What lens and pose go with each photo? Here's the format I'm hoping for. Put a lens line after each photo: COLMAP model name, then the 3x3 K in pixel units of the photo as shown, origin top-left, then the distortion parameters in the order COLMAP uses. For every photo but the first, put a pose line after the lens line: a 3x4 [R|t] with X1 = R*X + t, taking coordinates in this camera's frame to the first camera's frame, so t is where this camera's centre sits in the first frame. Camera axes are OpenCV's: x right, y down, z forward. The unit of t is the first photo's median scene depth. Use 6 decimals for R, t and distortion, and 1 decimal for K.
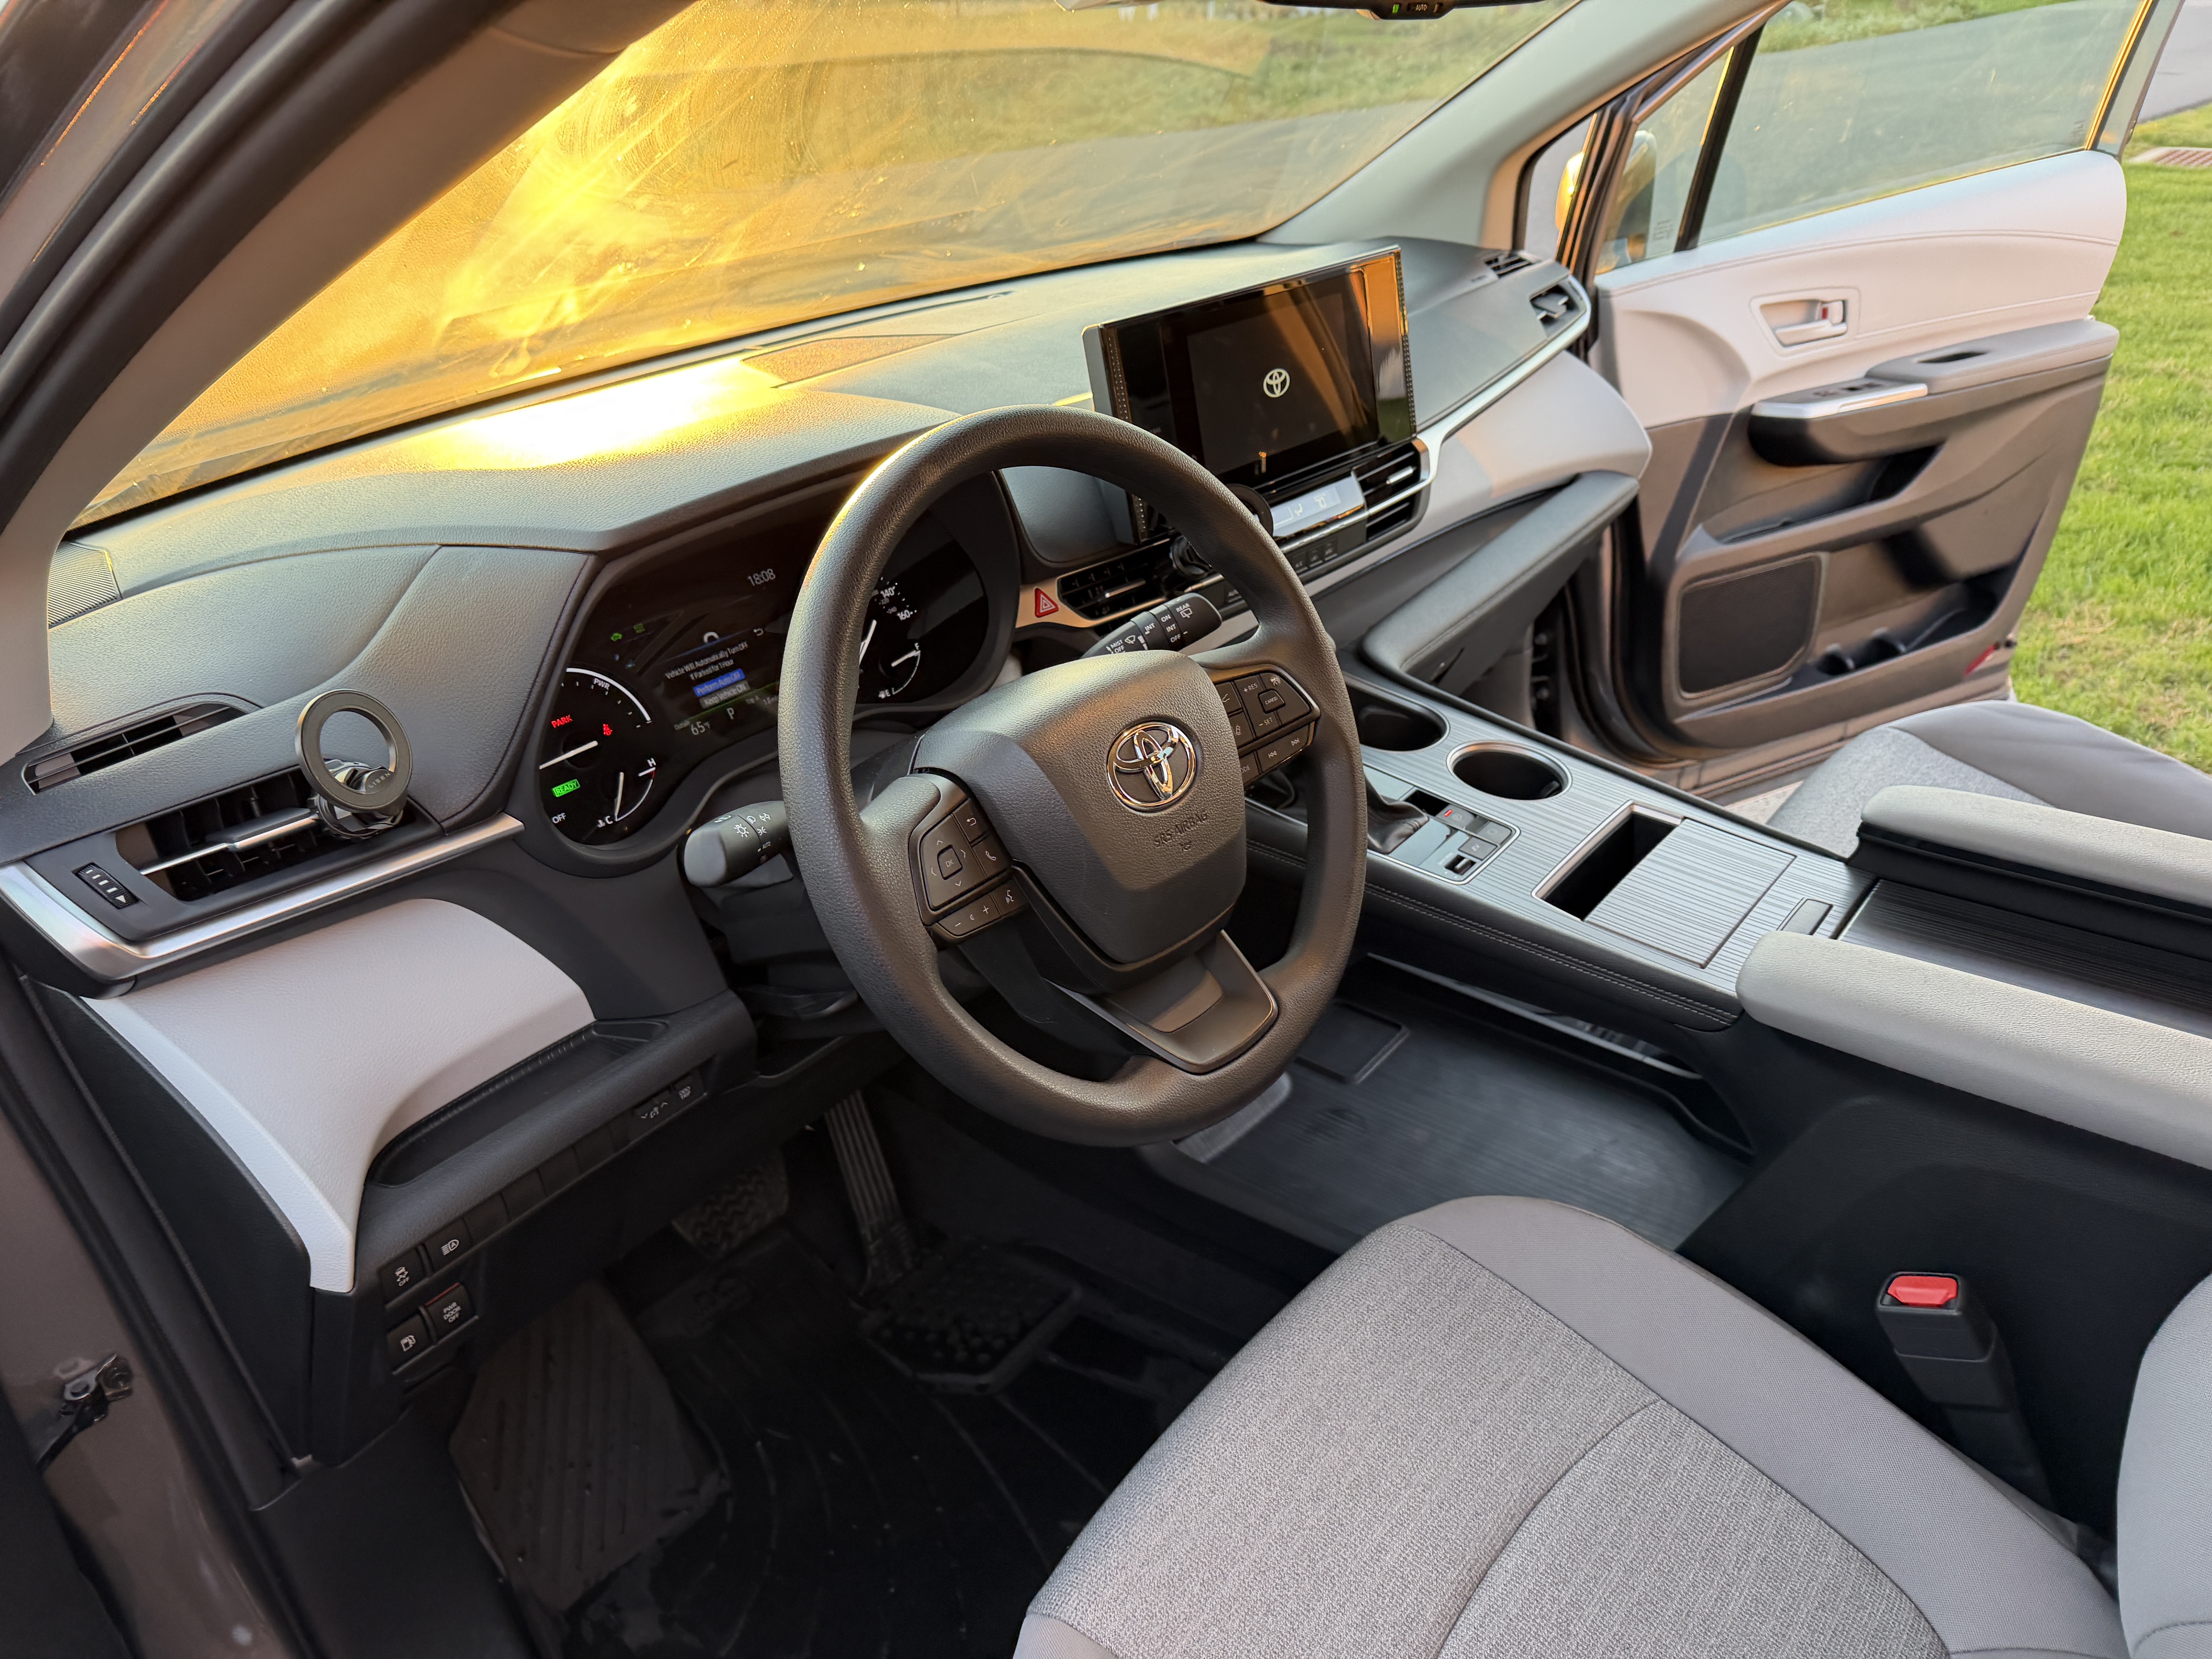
lens RADIAL K [[1546.9, 0, 1106.0], [0, 1546.9, 829.5], [0, 0, 1]] dist [-0.010836, -0.000387]
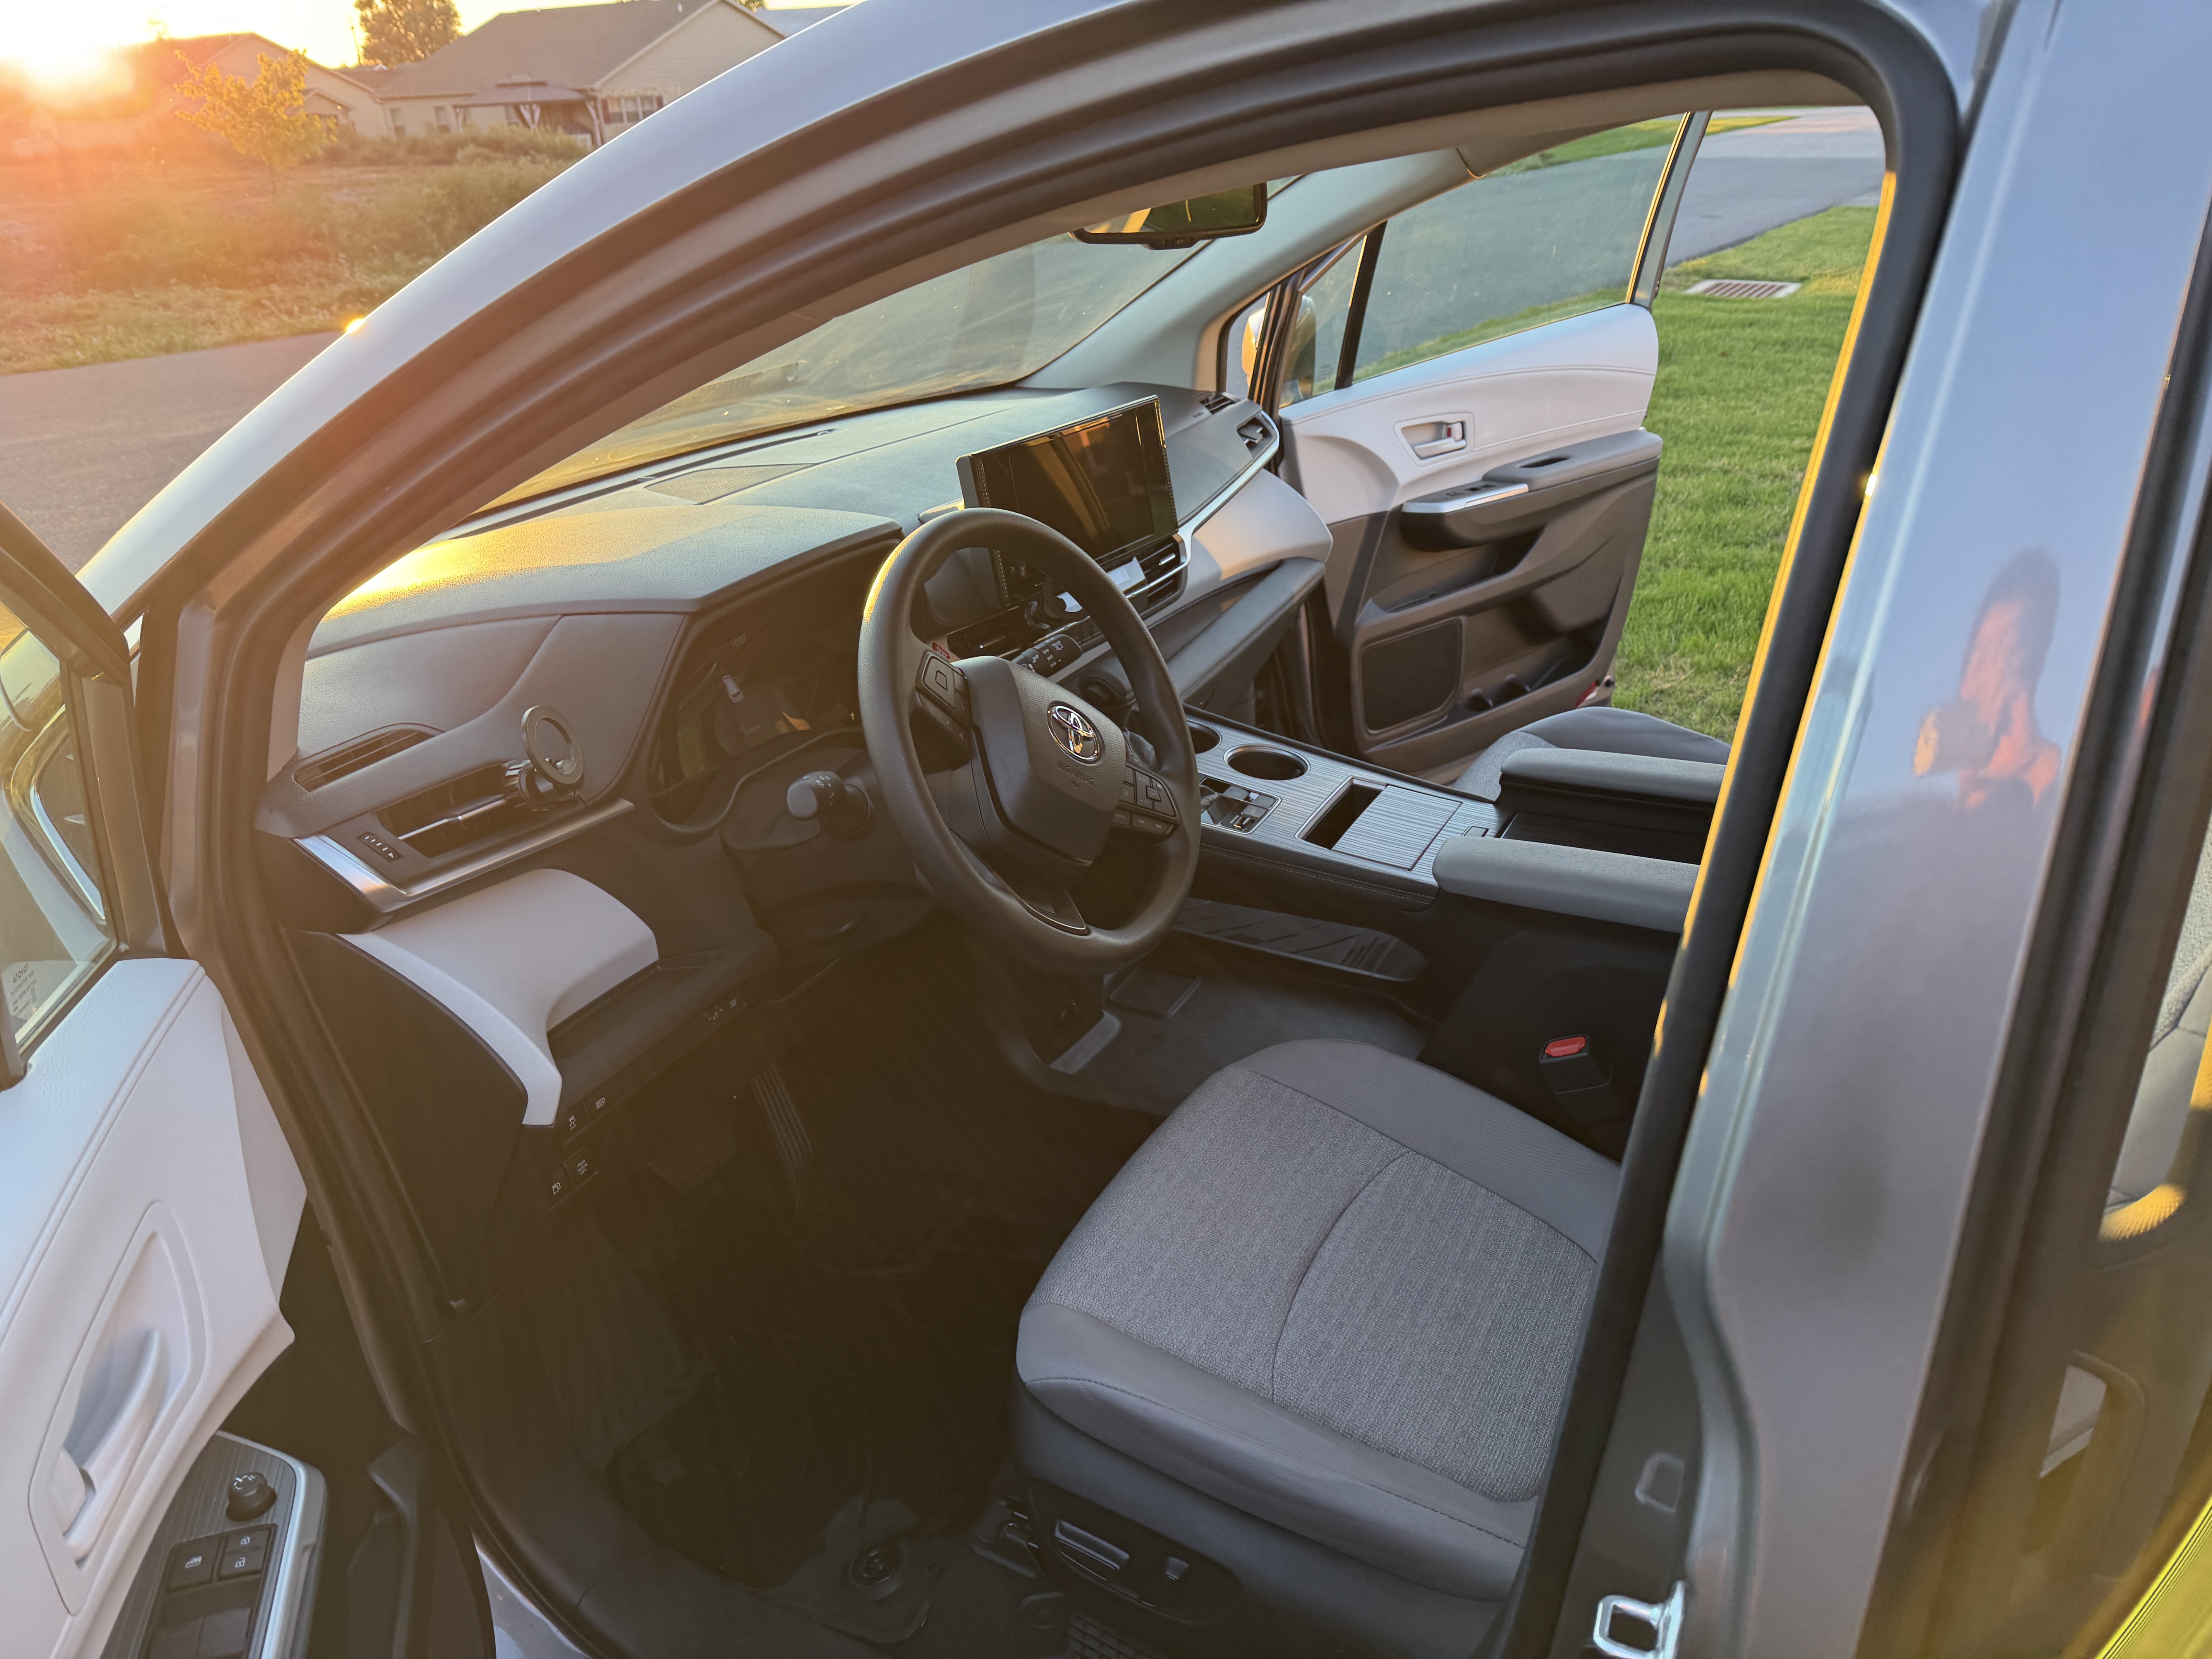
lens RADIAL K [[1439.8, 0, 1106.0], [0, 1439.8, 829.5], [0, 0, 1]] dist [0.044651, -0.001051]
pose [[0.981433, -0.069023, 0.178956, -0.071381], [0.079674, 0.995410, -0.053019, 0.048046], [-0.174475, 0.066293, 0.982427, -0.153558]]
